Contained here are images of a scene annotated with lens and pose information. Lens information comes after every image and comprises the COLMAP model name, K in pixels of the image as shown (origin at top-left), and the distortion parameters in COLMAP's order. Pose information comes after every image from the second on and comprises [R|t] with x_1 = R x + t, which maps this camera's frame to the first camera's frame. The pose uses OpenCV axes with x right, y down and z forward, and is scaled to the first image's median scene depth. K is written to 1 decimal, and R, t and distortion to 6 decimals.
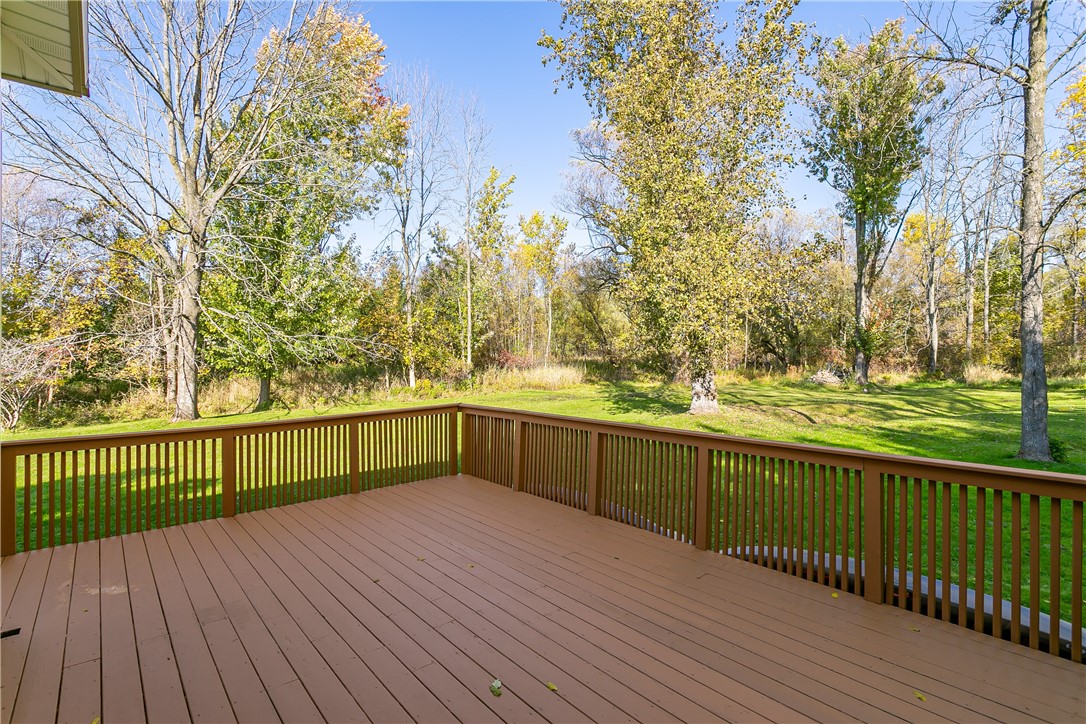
lens RADIAL K [[504.6, 0, 522.5], [0, 504.6, 361.1], [0, 0, 1]] dist [0.002257, 0.000797]
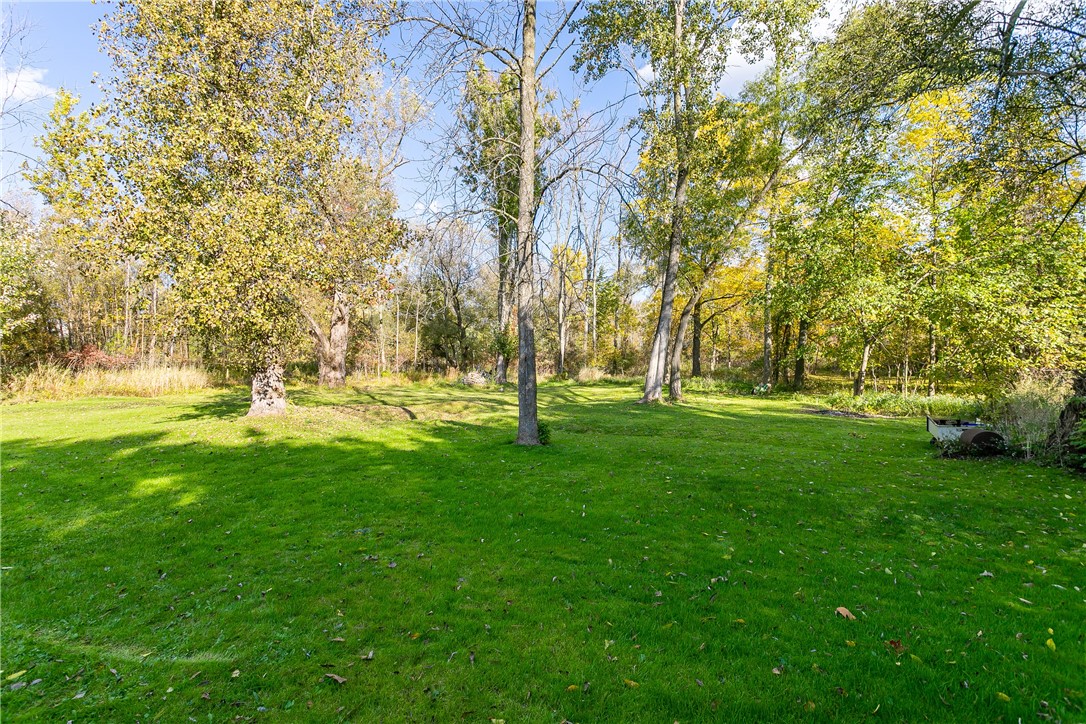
lens RADIAL K [[512.0, 0, 543.0], [0, 512.0, 362.0], [0, 0, 1]] dist [0.002262, 0.001555]
pose [[0.832636, 0.009691, 0.553735, 0.142543], [-0.003339, 0.999917, -0.012480, 0.013191], [-0.553810, 0.008542, 0.832599, 0.036541]]
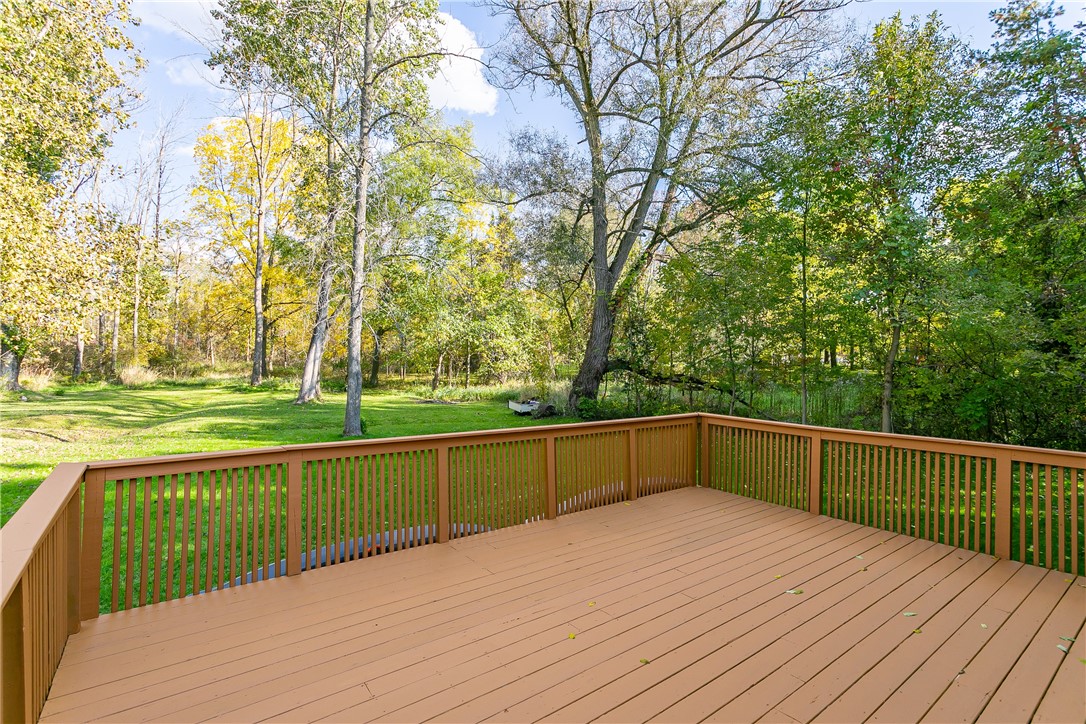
lens RADIAL K [[512.0, 0, 543.0], [0, 512.0, 362.0], [0, 0, 1]] dist [0.002262, 0.001555]
pose [[0.049239, 0.007525, 0.998759, -0.114818], [-0.007692, 0.999945, -0.007154, -0.001037], [-0.998757, -0.007331, 0.049295, 0.119764]]
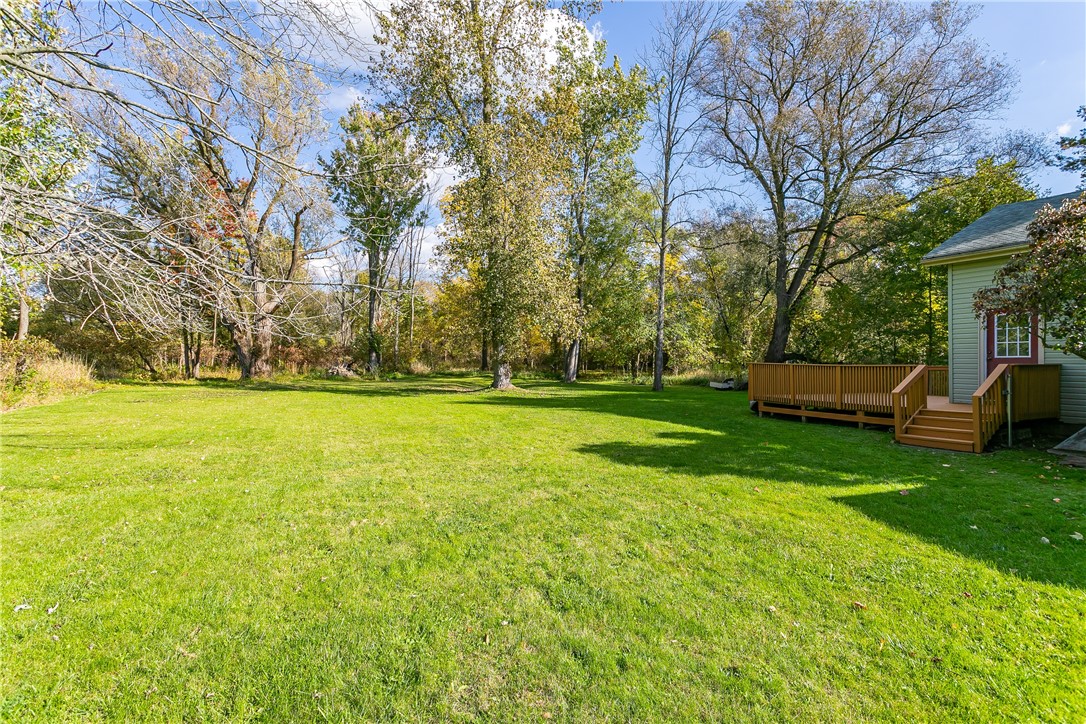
lens RADIAL K [[512.0, 0, 543.0], [0, 512.0, 362.0], [0, 0, 1]] dist [0.002262, 0.001555]
pose [[0.241174, 0.013981, 0.970381, -0.523701], [-0.008581, 0.999888, -0.012273, 0.023949], [-0.970444, -0.005367, 0.241267, 0.284328]]
